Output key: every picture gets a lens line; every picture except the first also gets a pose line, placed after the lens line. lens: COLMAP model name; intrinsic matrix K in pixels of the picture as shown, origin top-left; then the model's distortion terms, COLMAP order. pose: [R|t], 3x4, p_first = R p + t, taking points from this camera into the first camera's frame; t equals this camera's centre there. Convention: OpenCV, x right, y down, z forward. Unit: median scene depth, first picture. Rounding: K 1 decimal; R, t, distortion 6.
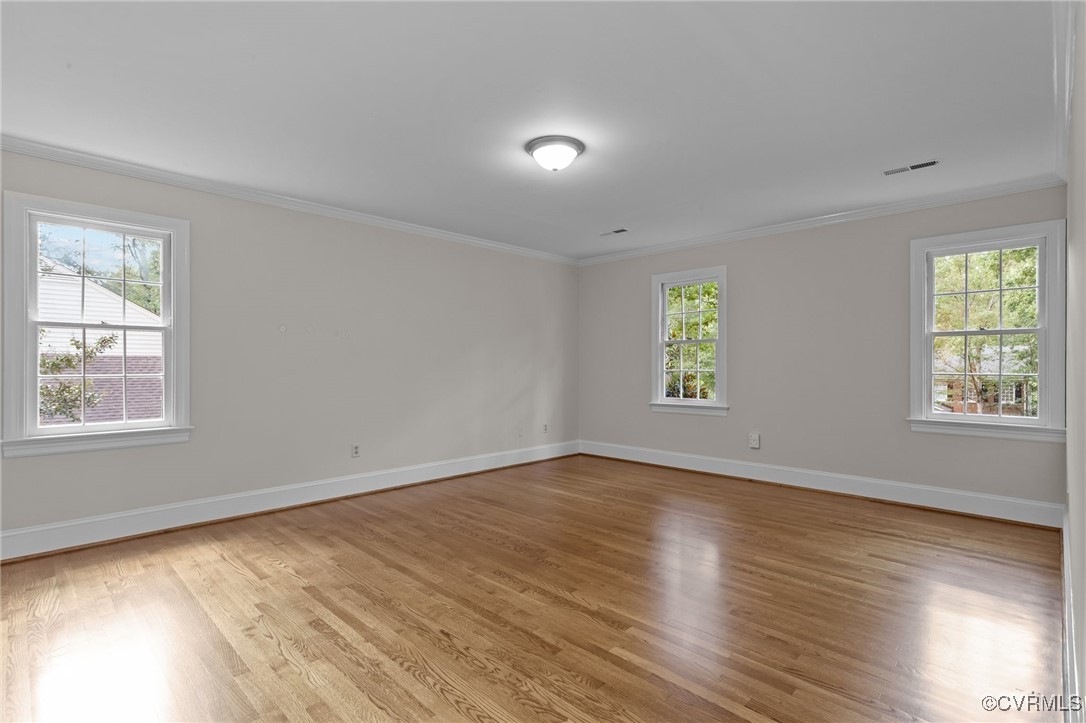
lens RADIAL K [[523.0, 0, 548.1], [0, 523.0, 358.9], [0, 0, 1]] dist [0.000859, 0.000469]
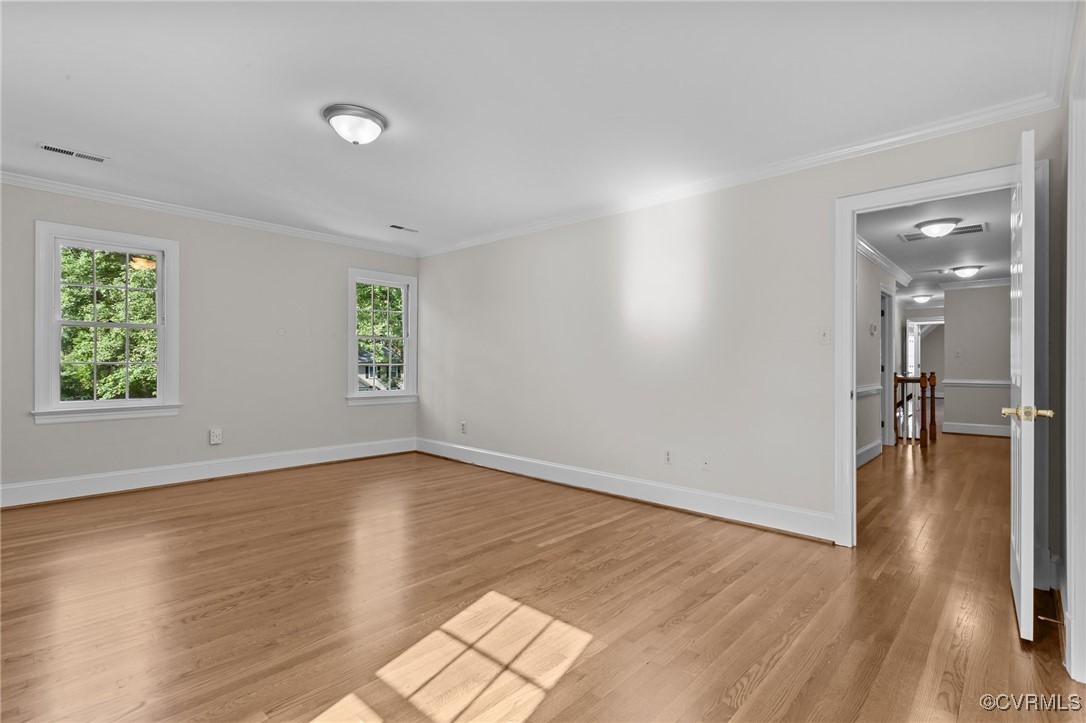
lens RADIAL K [[523.0, 0, 548.1], [0, 523.0, 358.9], [0, 0, 1]] dist [0.000859, 0.000469]
pose [[-0.033792, 0.004552, 0.999419, -0.824409], [-0.017909, 0.999826, -0.005159, 0.013758], [-0.999268, -0.018073, -0.033704, 0.616737]]
